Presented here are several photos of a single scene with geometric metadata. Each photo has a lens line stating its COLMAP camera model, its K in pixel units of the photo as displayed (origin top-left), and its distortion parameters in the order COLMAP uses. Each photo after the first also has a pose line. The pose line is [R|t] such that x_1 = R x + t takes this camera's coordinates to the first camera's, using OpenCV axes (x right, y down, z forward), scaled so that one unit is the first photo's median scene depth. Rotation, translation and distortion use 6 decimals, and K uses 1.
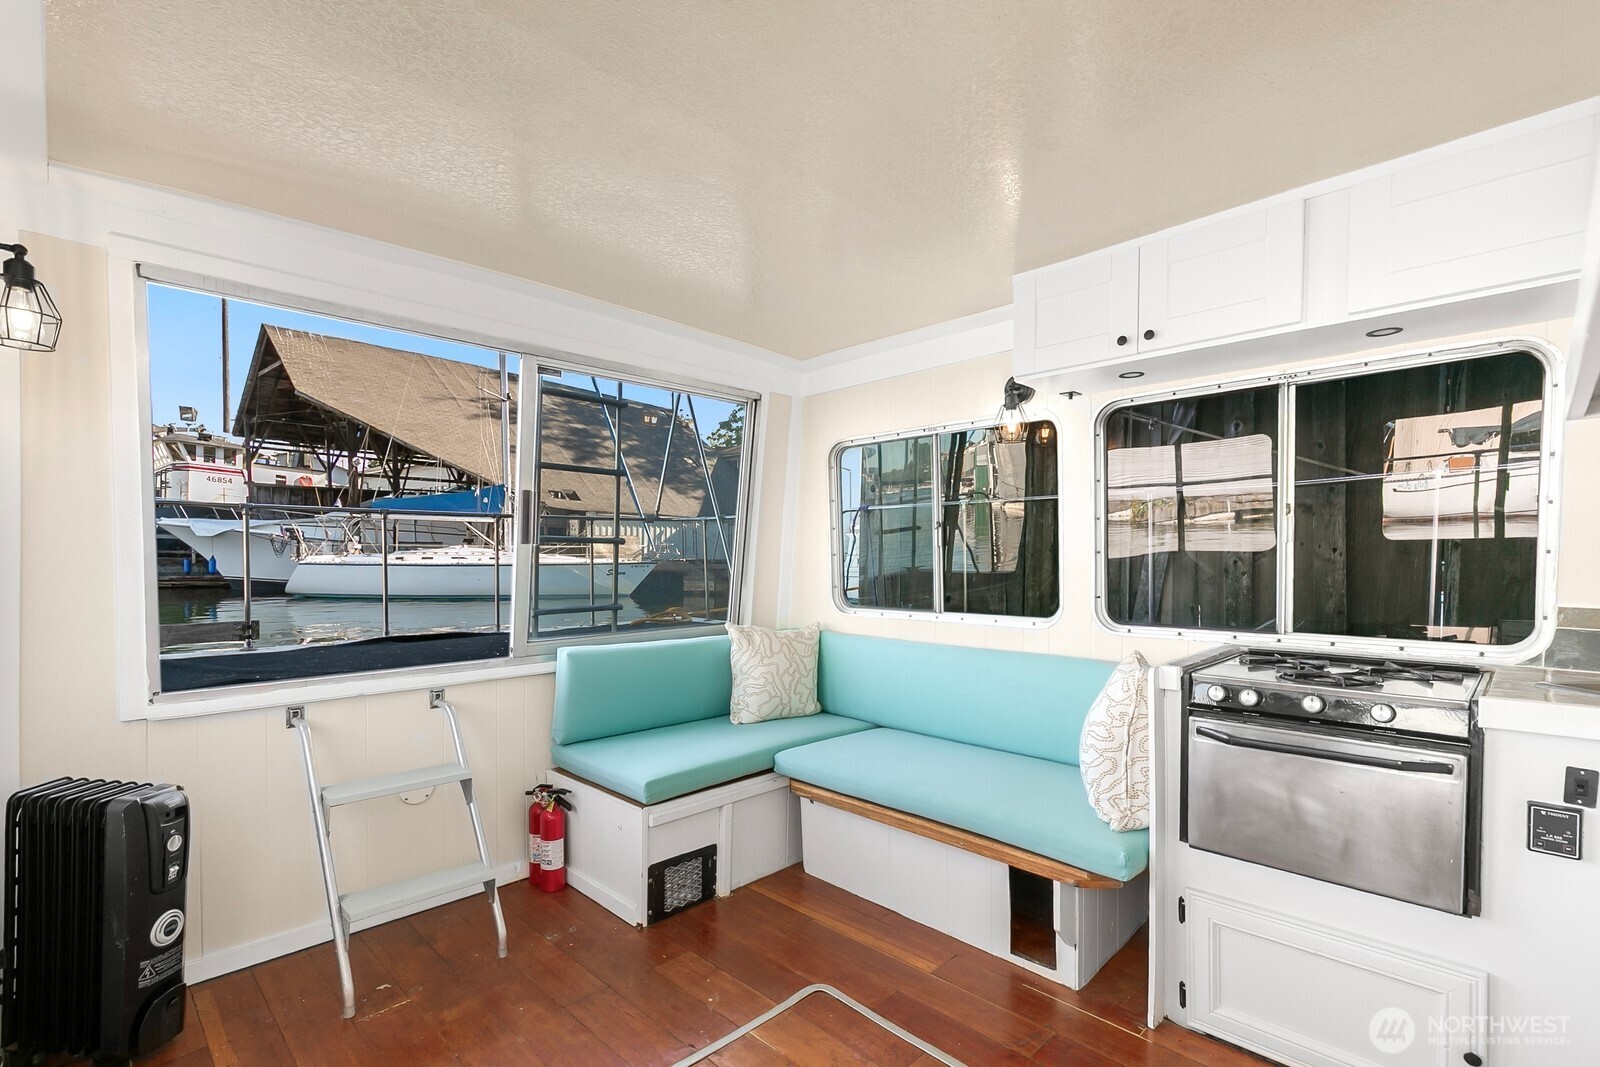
lens RADIAL K [[738.9, 0, 798.9], [0, 738.9, 595.2], [0, 0, 1]] dist [0.001022, -0.000002]
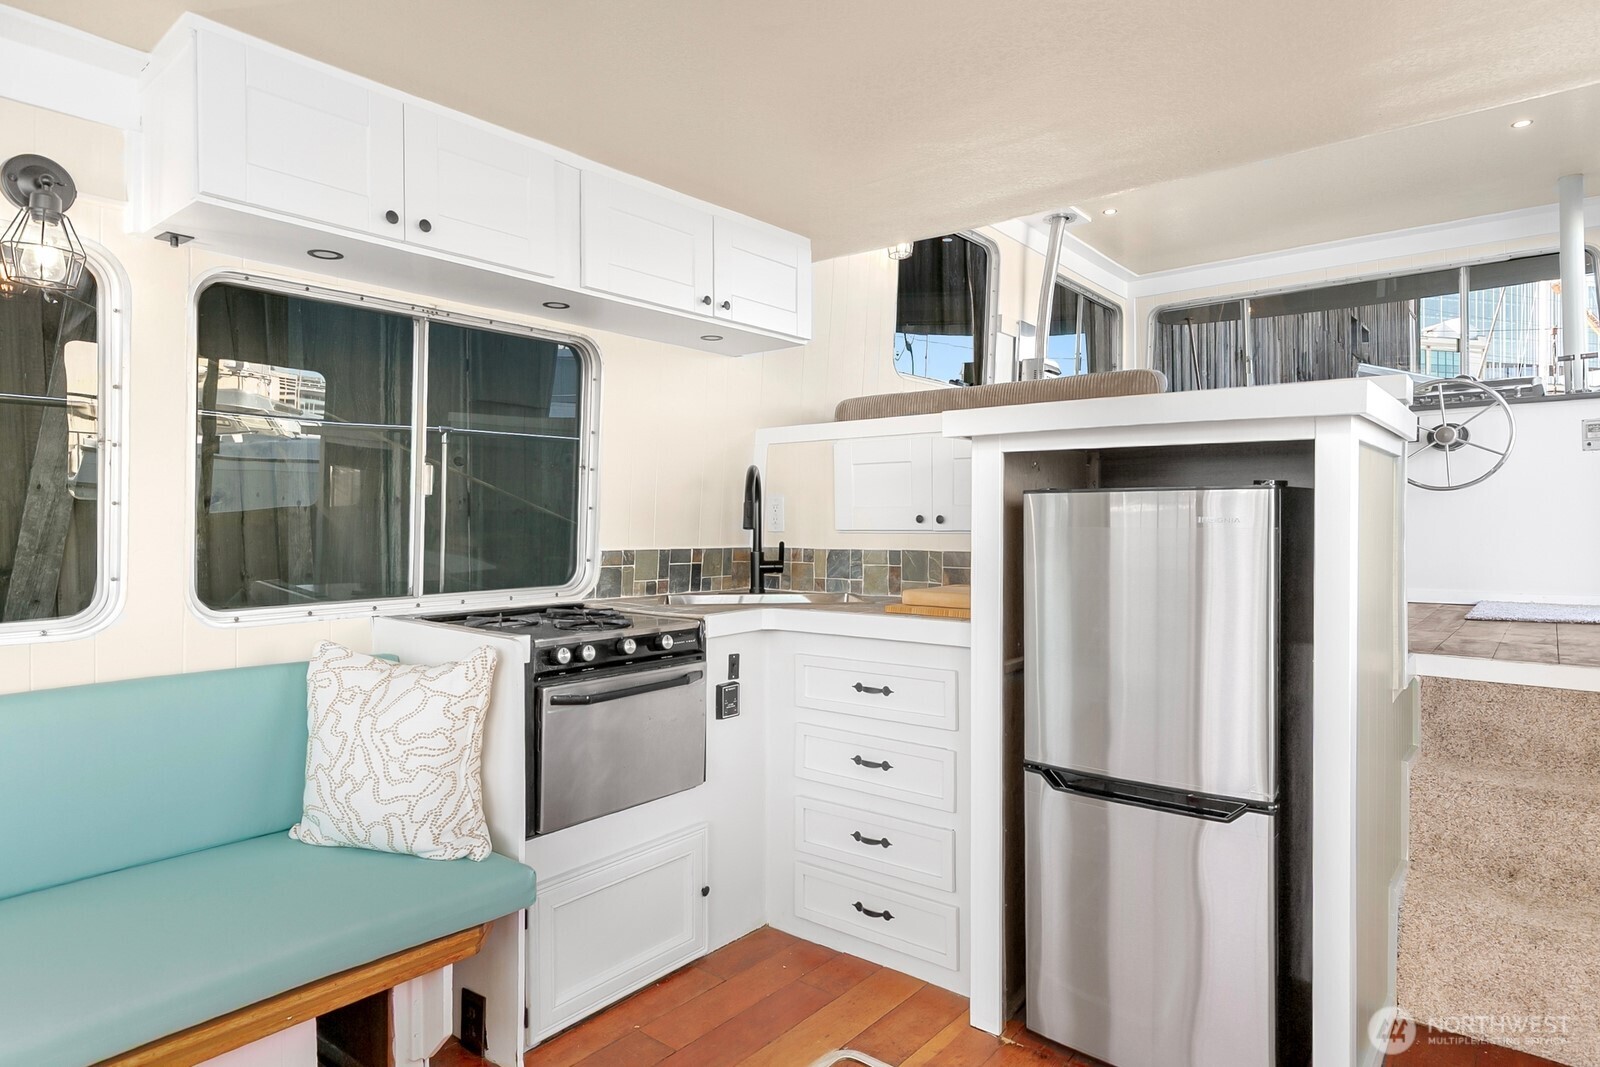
lens RADIAL K [[926.1, 0, 797.8], [0, 926.1, 536.1], [0, 0, 1]] dist [0.000364, 0.000861]
pose [[-0.107616, -0.015605, 0.994070, -0.508705], [0.051440, 0.998450, 0.021243, -0.022007], [-0.992861, 0.053421, -0.106646, 0.674777]]
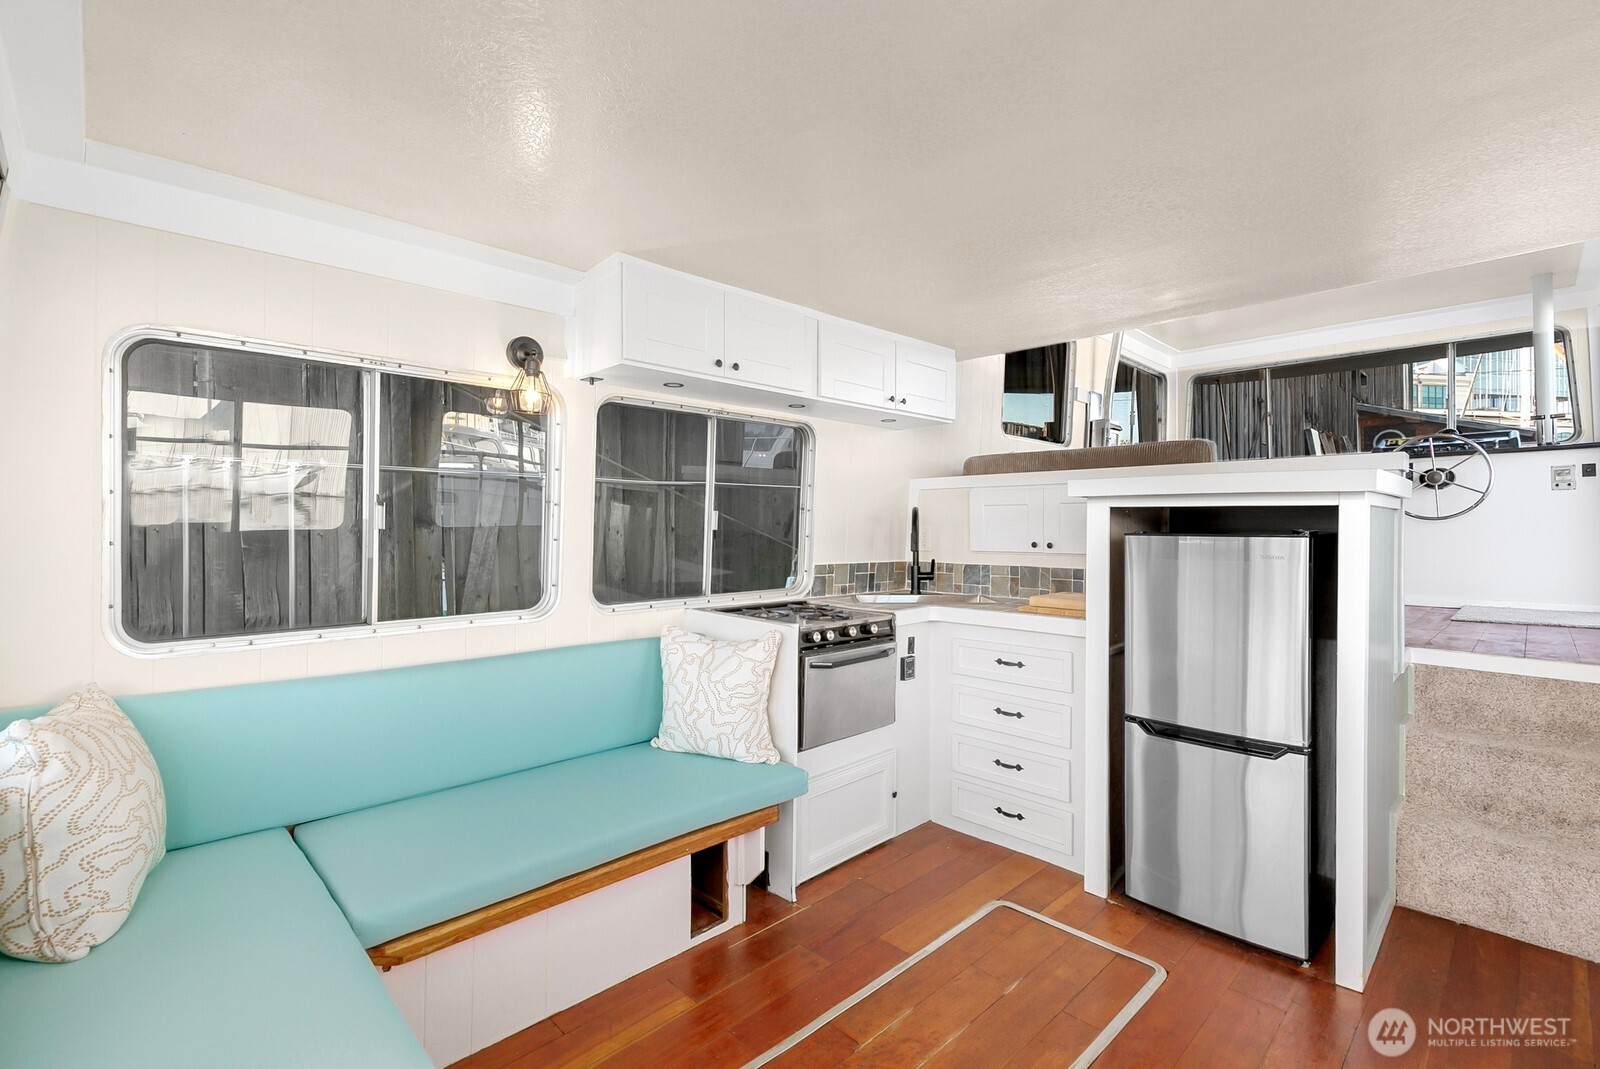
lens RADIAL K [[716.6, 0, 800.0], [0, 716.6, 534.5], [0, 0, 1]] dist [-0.000174, -0.000456]
pose [[0.008120, -0.010227, 0.999915, -0.689250], [0.047574, 0.998819, 0.009829, -0.068655], [-0.998835, 0.047490, 0.008597, 0.828083]]
